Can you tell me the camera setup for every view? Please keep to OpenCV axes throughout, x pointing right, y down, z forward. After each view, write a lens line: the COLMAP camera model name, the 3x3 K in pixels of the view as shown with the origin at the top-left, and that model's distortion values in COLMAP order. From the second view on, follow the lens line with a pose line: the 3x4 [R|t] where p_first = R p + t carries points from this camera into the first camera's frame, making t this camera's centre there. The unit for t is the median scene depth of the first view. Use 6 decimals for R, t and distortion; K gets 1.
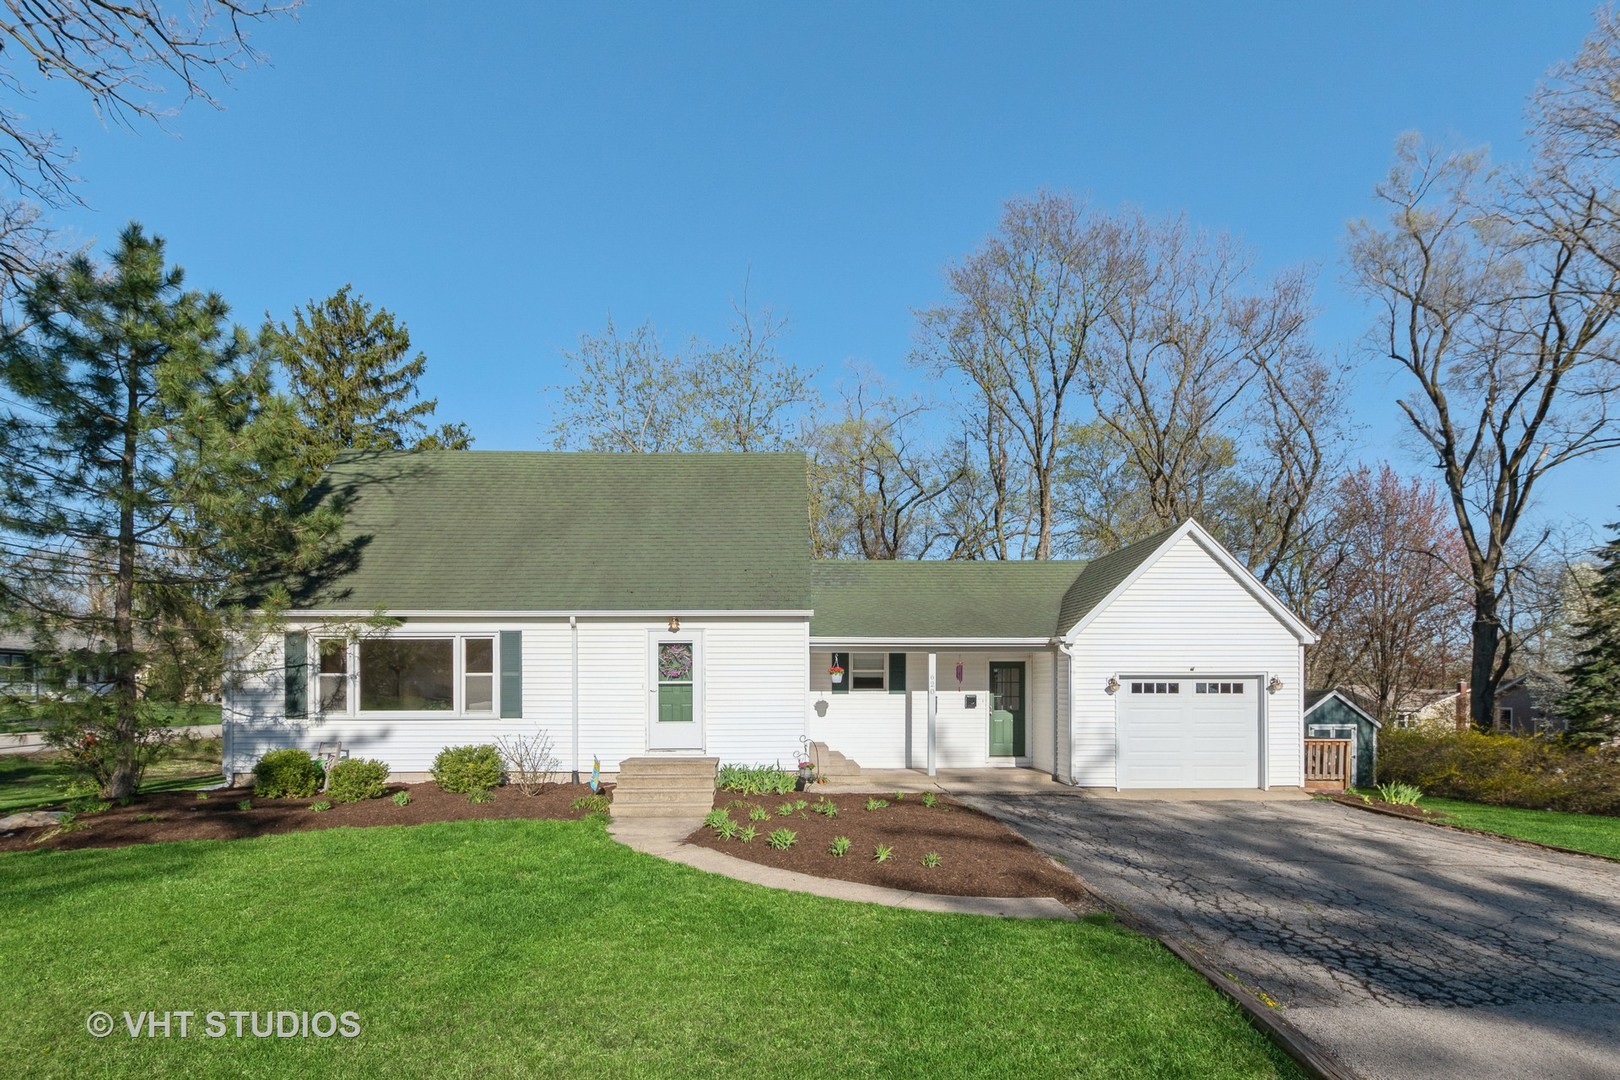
lens RADIAL K [[763.7, 0, 813.9], [0, 763.7, 592.1], [0, 0, 1]] dist [-0.002770, -0.000057]
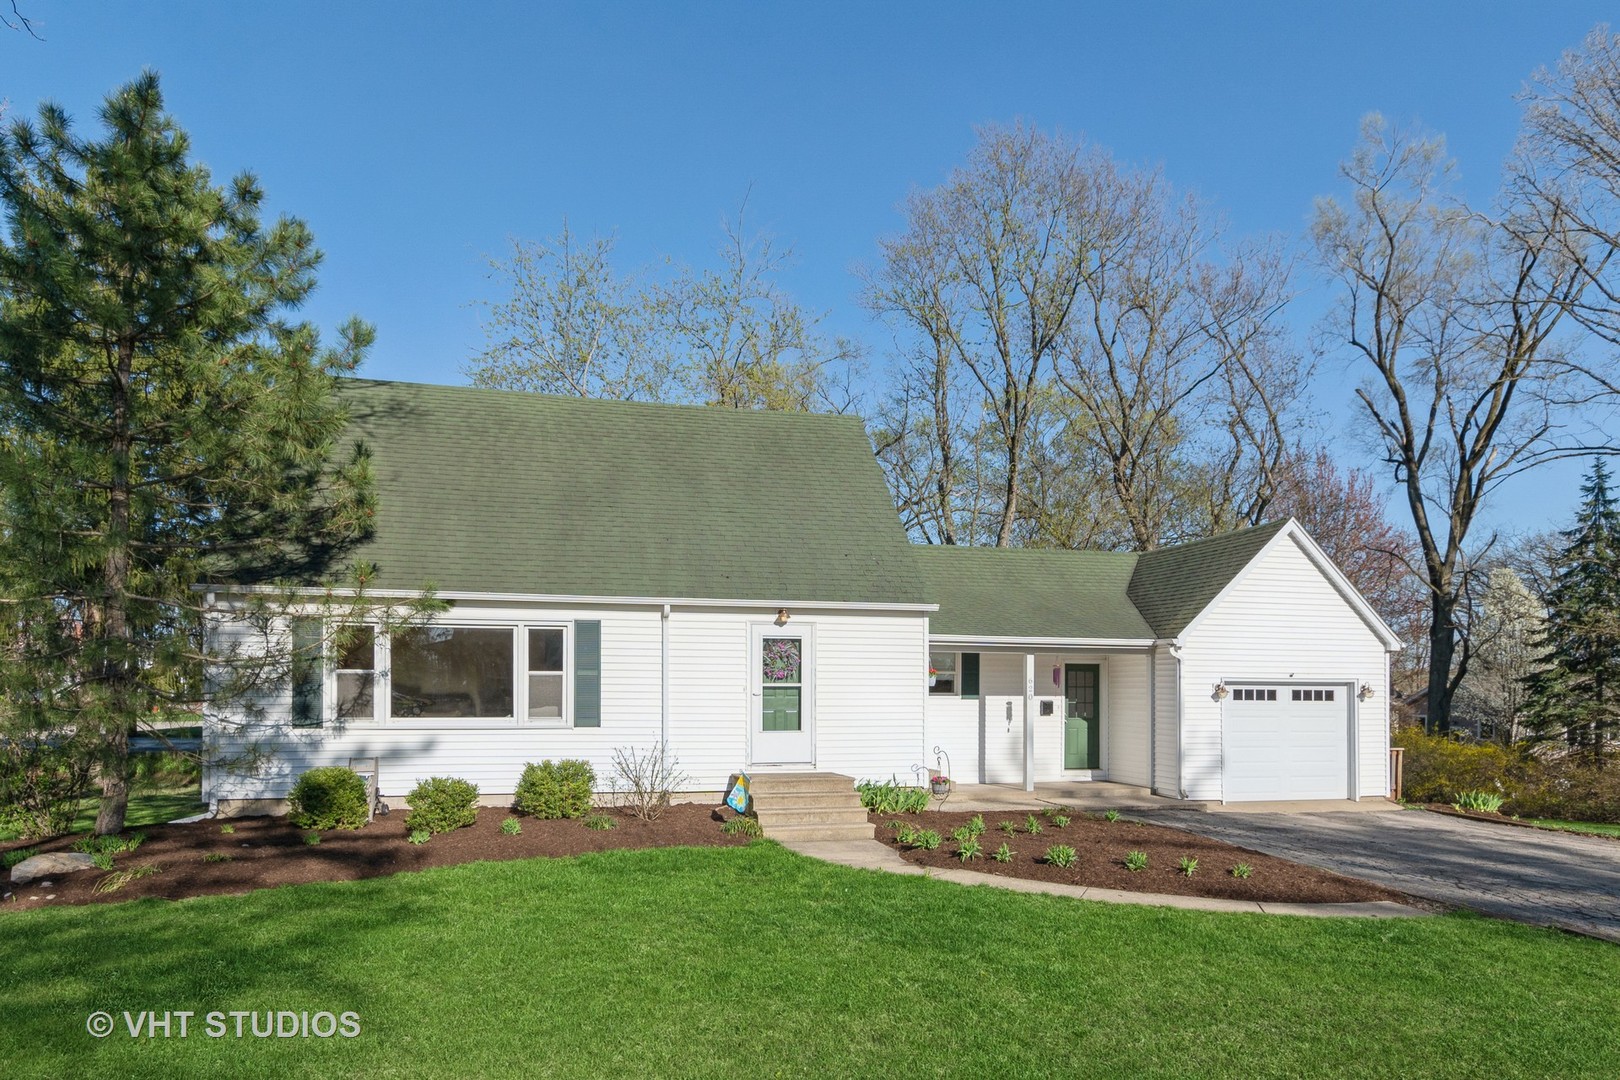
lens RADIAL K [[968.9, 0, 809.8], [0, 968.9, 540.3], [0, 0, 1]] dist [-0.006266, 0.002887]
pose [[0.976674, 0.040135, 0.210945, -0.360760], [-0.034562, 0.998951, -0.030046, -0.011224], [-0.211930, 0.022054, 0.977036, -0.065756]]
